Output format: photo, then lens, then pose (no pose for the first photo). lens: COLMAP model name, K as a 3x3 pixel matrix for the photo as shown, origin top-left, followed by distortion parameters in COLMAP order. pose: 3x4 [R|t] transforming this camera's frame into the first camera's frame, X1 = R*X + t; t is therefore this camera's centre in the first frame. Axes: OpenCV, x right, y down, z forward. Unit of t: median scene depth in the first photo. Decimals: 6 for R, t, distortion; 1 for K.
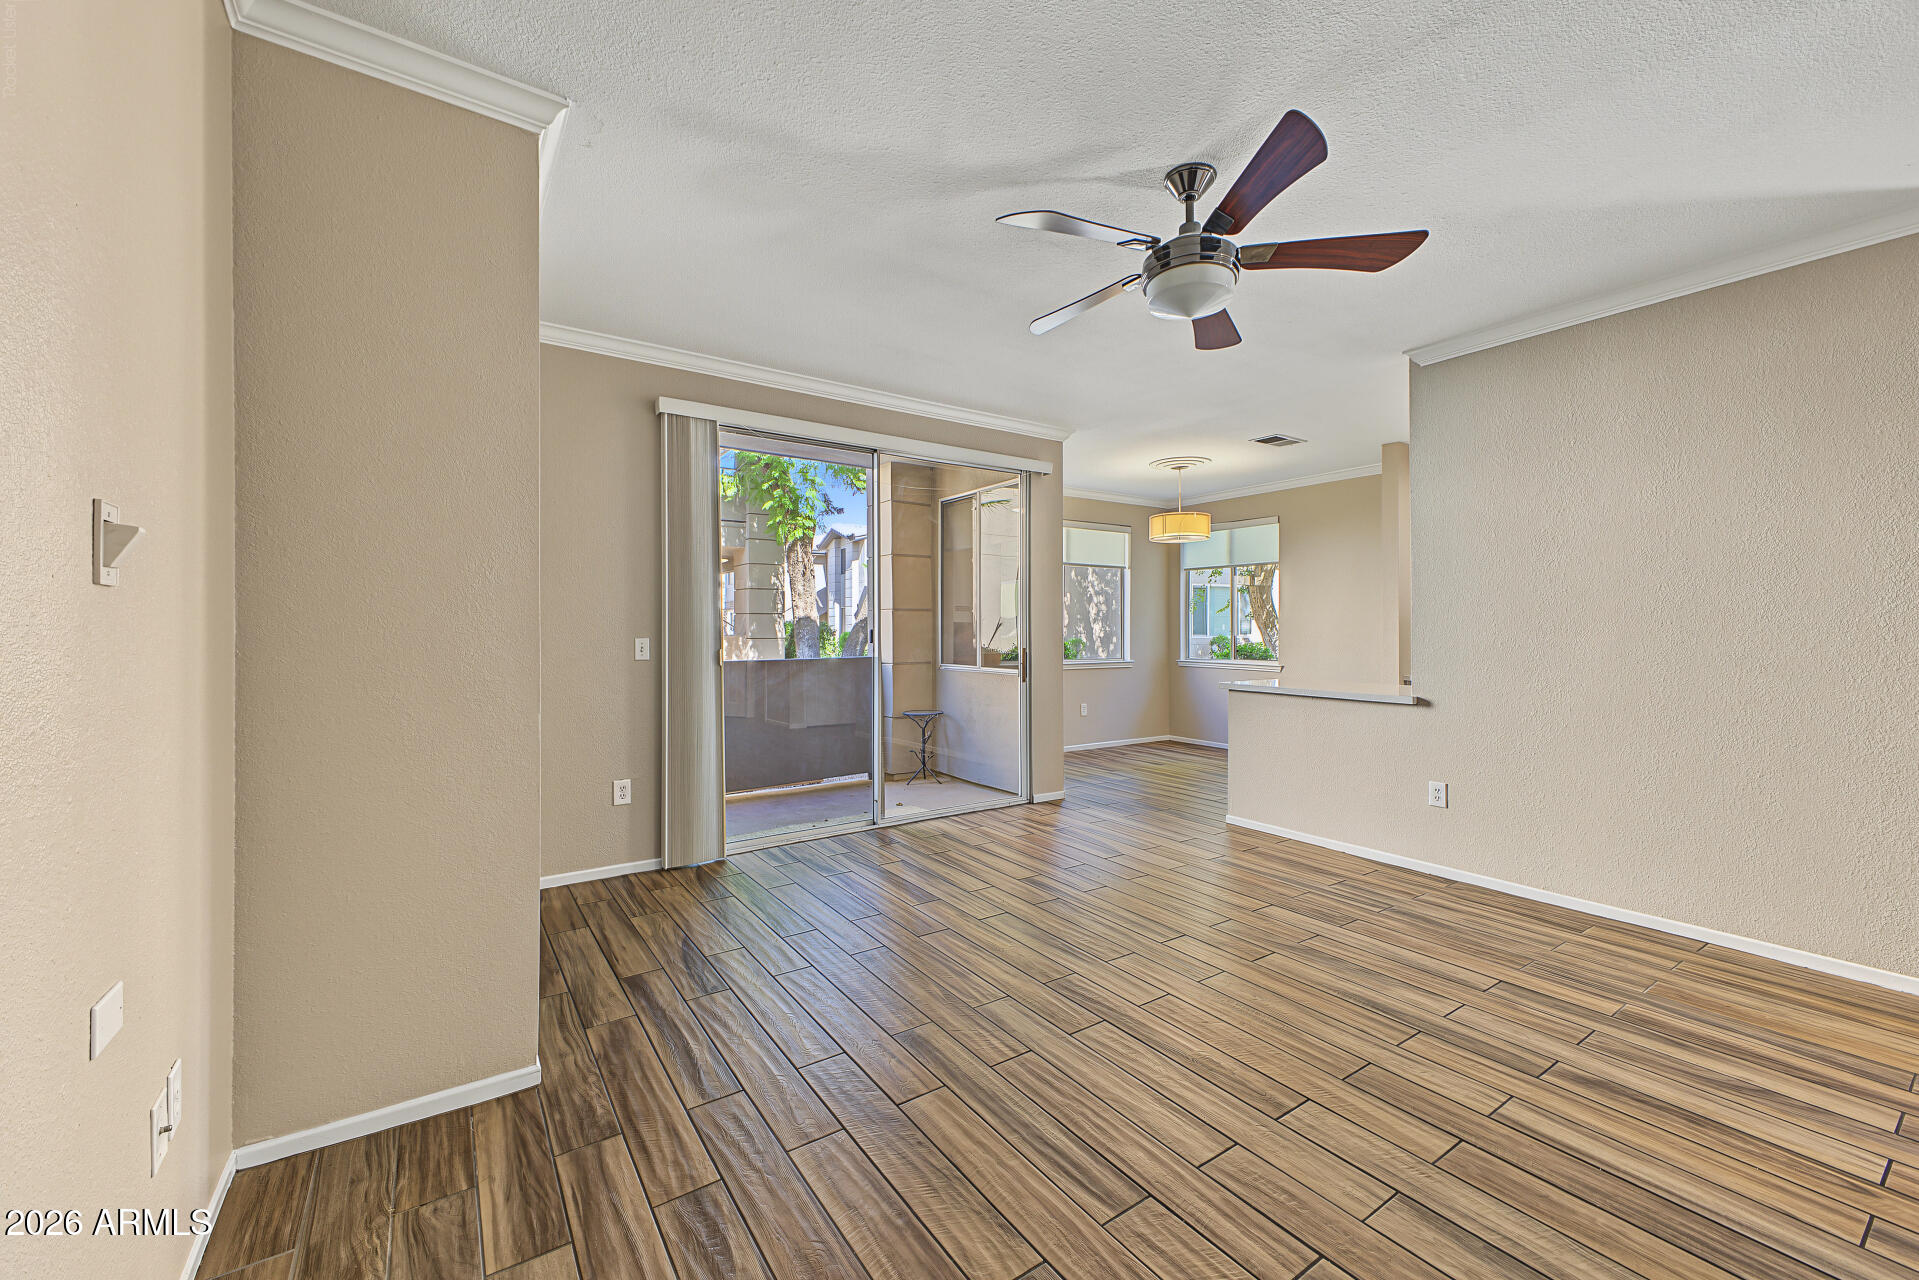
lens RADIAL K [[764.4, 0, 960.8], [0, 764.4, 628.5], [0, 0, 1]] dist [0.023961, -0.010523]
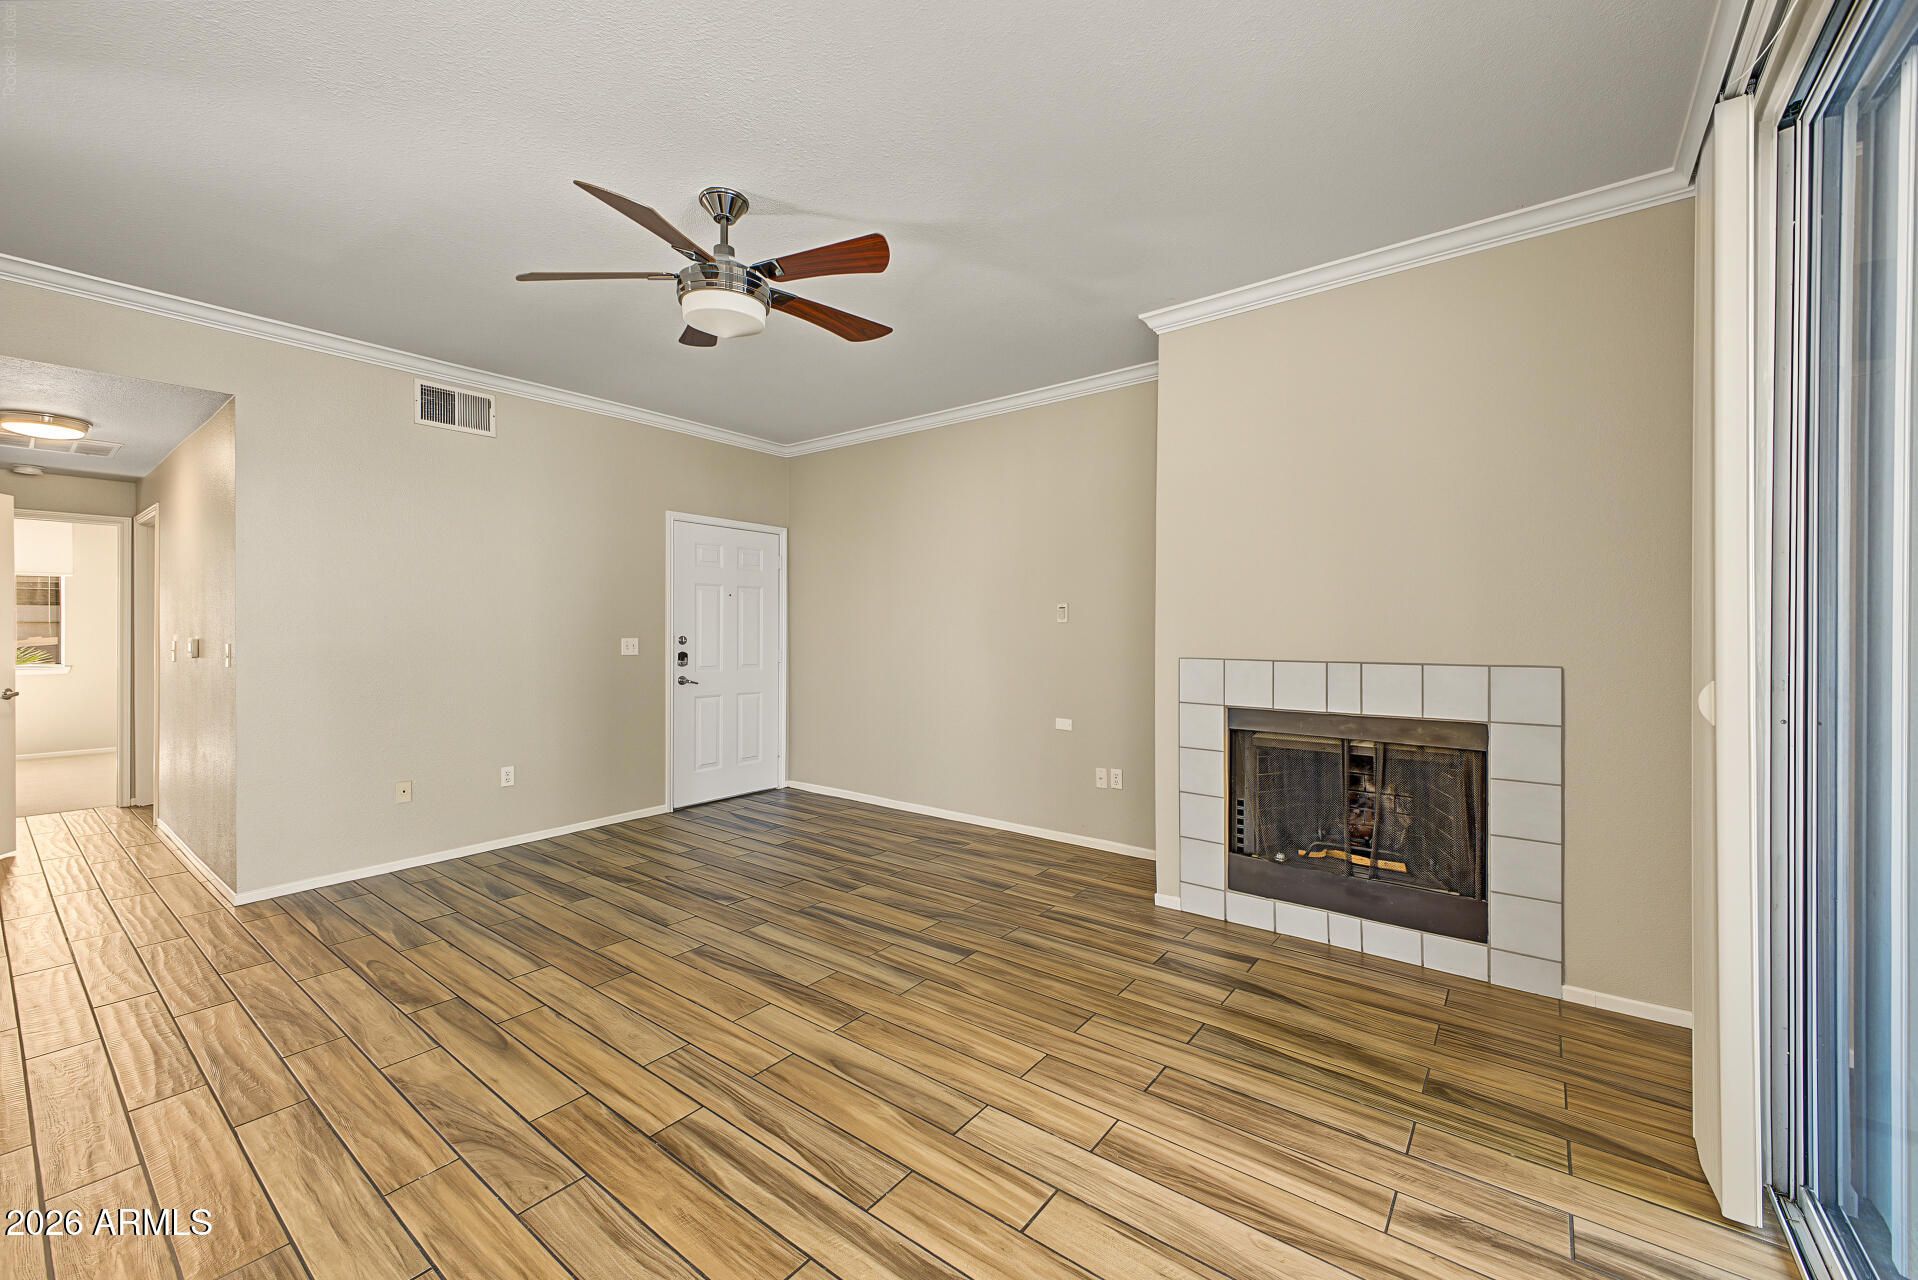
lens RADIAL K [[764.0, 0, 960.3], [0, 764.0, 628.5], [0, 0, 1]] dist [0.023961, -0.010523]
pose [[-0.952002, 0.000113, -0.306092, 0.204031], [0.000025, 1.000000, 0.000292, -0.004071], [0.306092, 0.000270, -0.952002, 1.368841]]
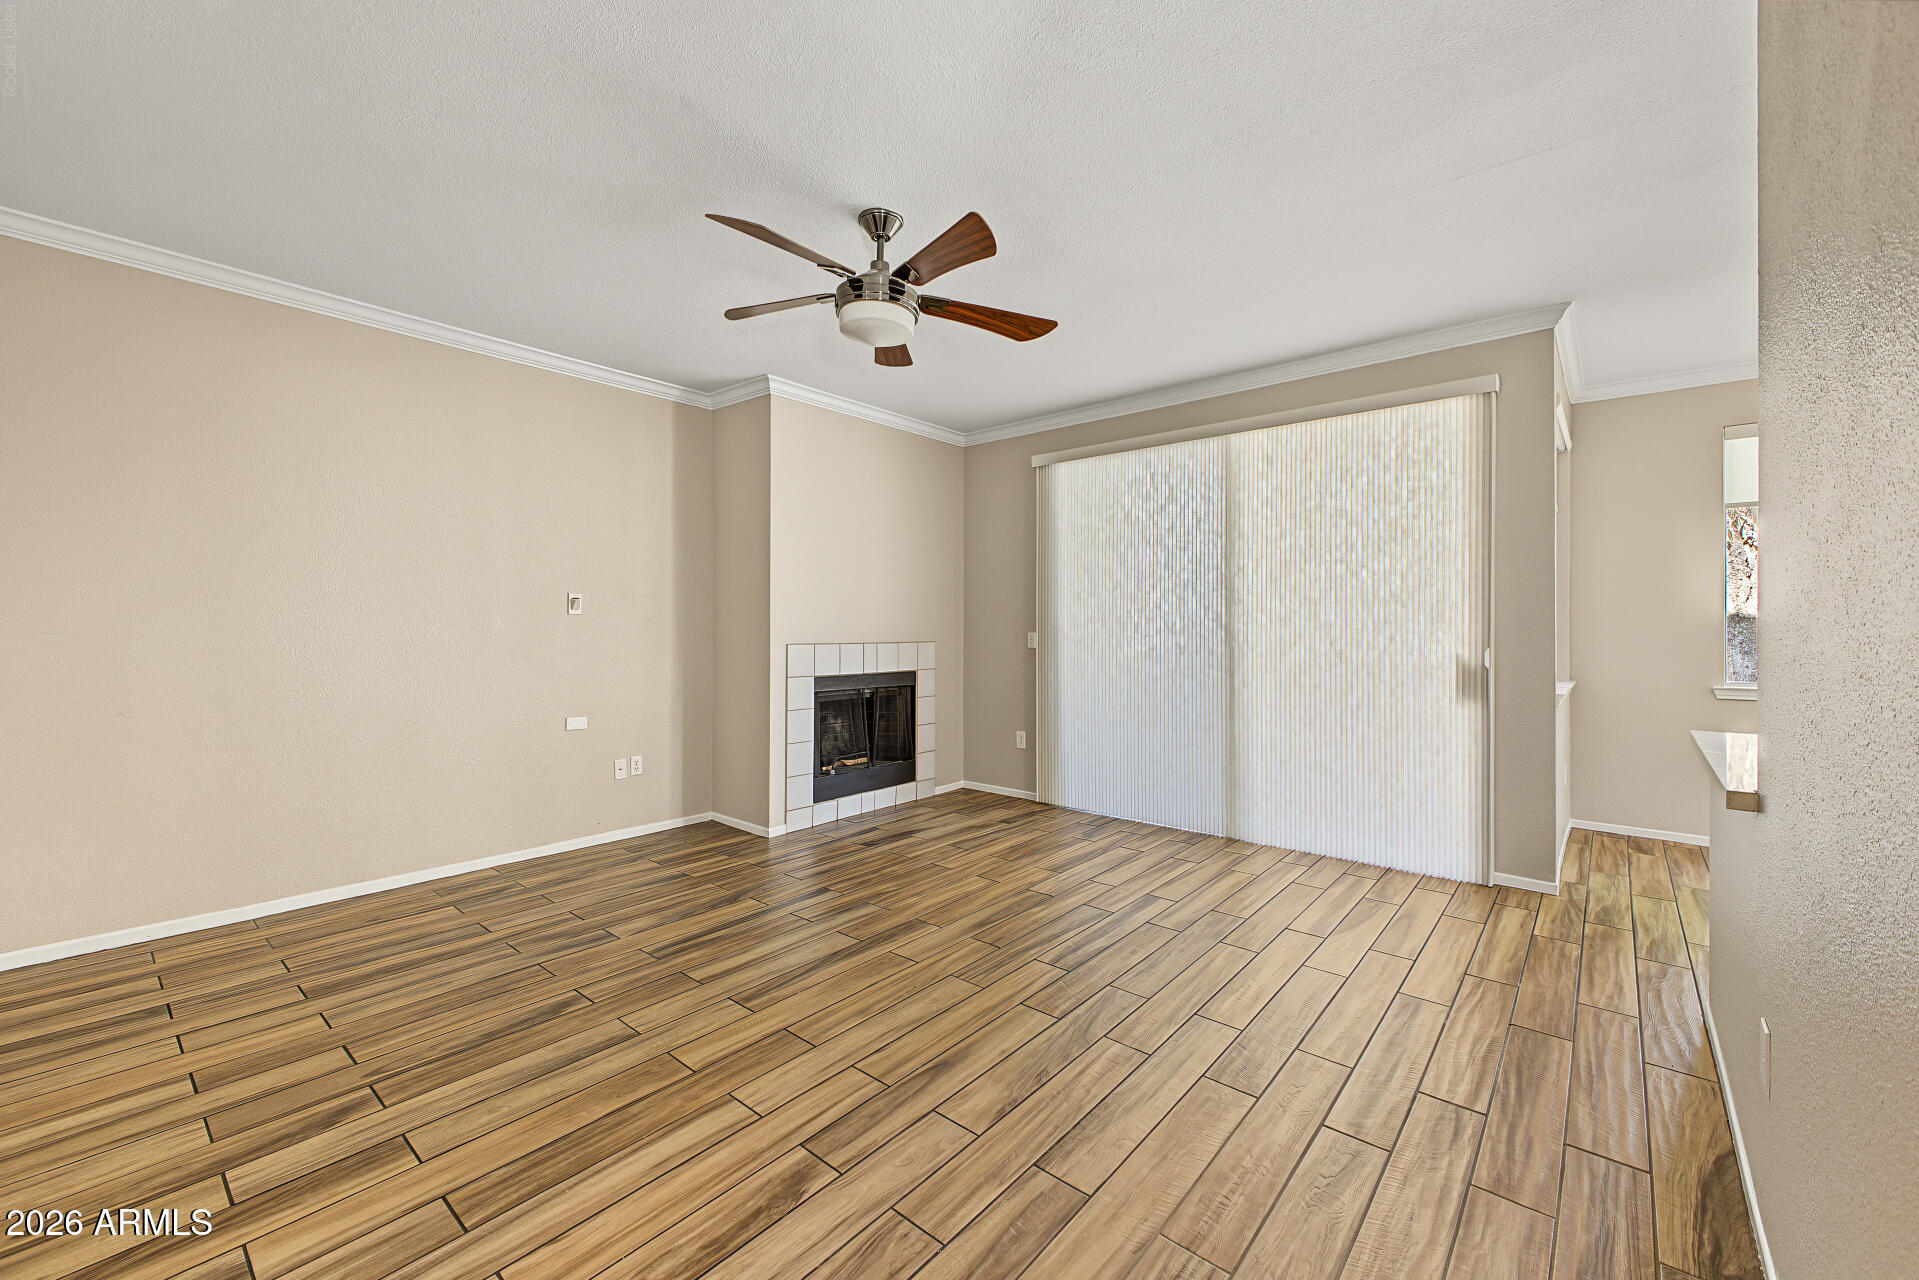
lens RADIAL K [[764.4, 0, 960.8], [0, 764.4, 628.5], [0, 0, 1]] dist [0.023961, -0.010523]
pose [[0.259380, 0.004041, -0.965767, 0.917897], [-0.000365, 0.999992, 0.004086, 0.001077], [0.965775, -0.000707, 0.259379, 0.538124]]
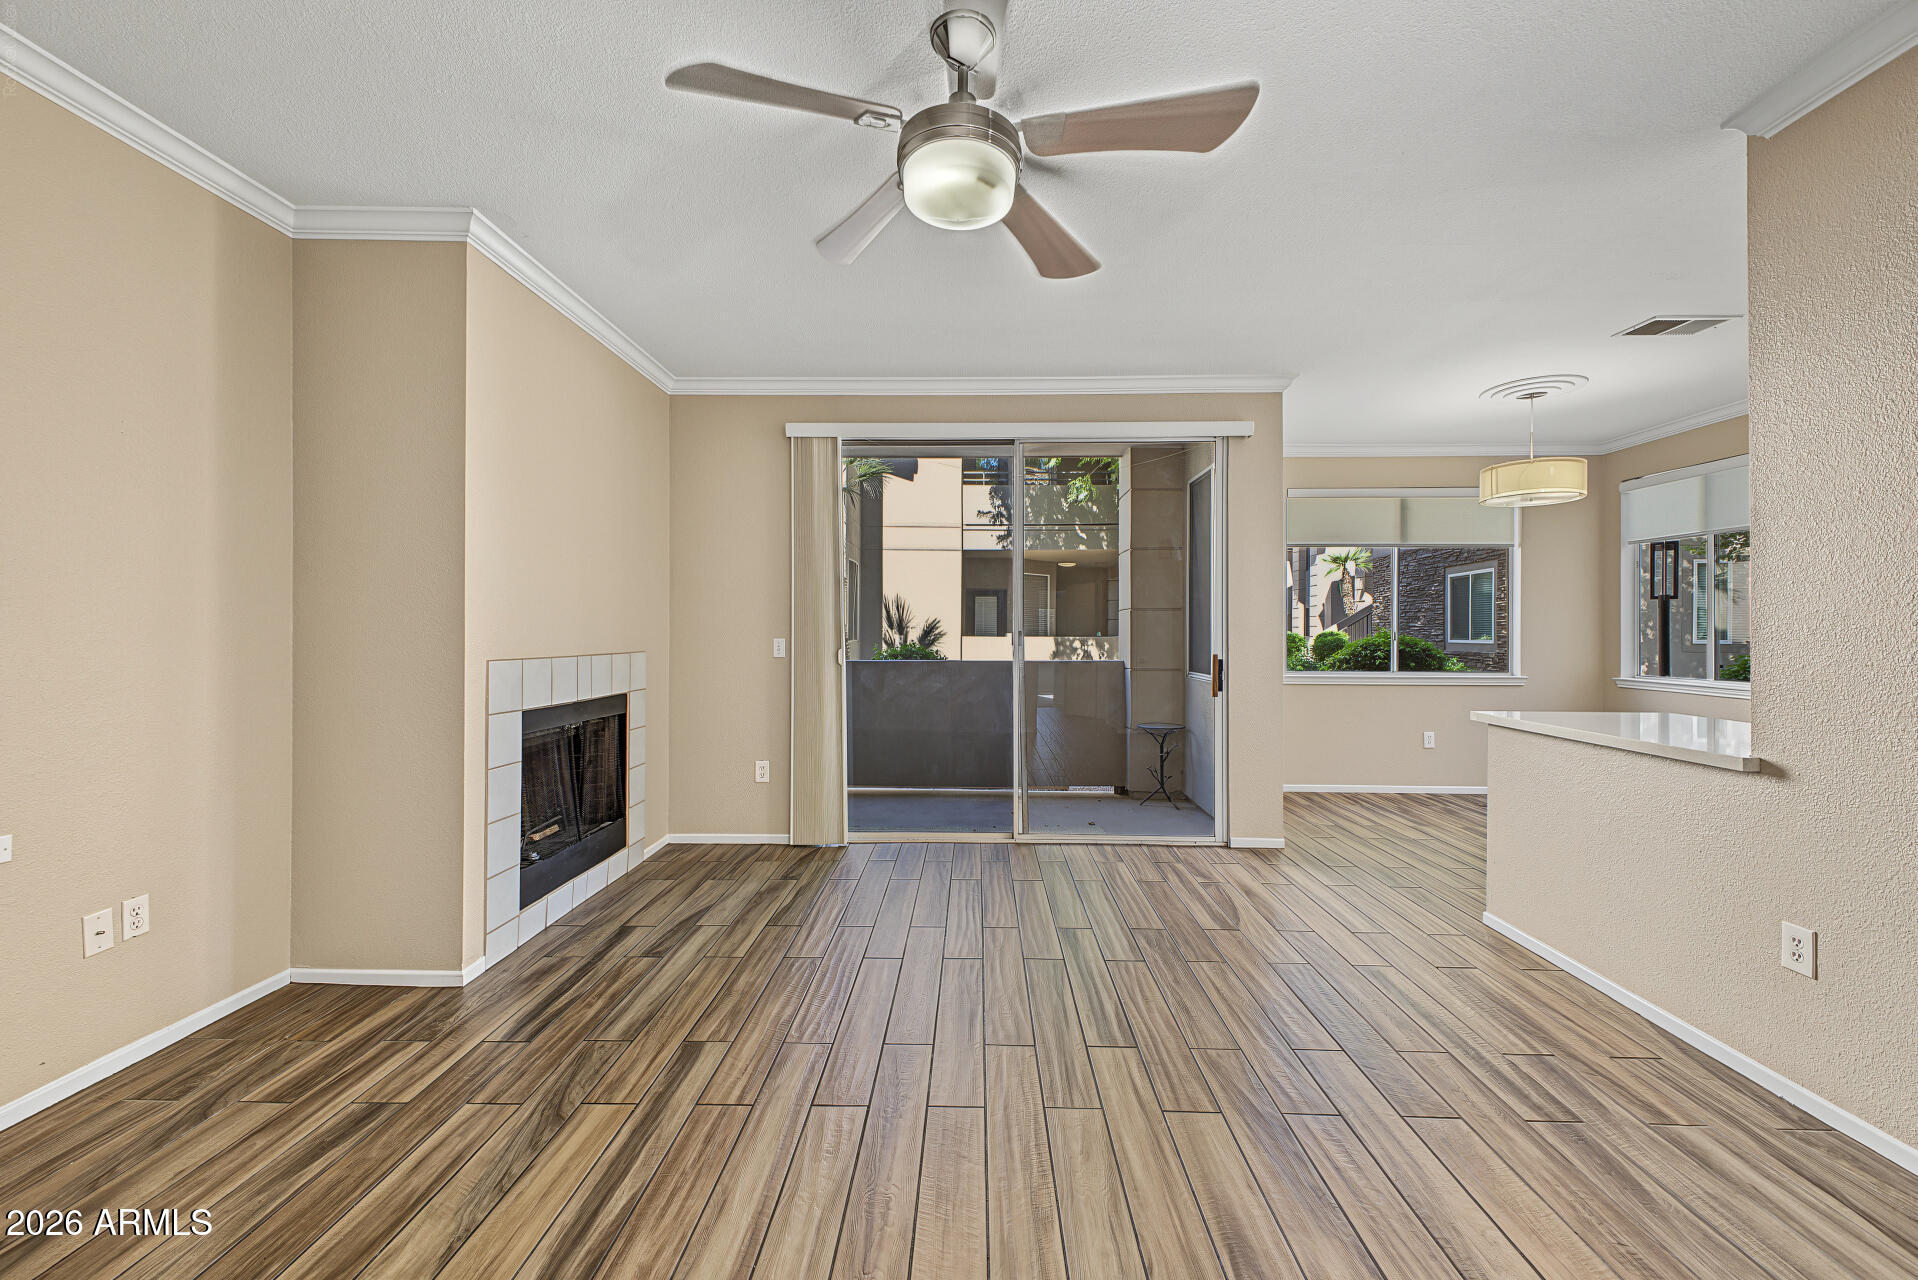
lens RADIAL K [[764.0, 0, 960.3], [0, 764.0, 628.5], [0, 0, 1]] dist [0.023961, -0.010523]
pose [[0.809087, -0.000102, -0.587688, 0.485693], [-0.001530, 0.999996, -0.002279, 0.000295], [0.587686, 0.002743, 0.809084, 0.251803]]
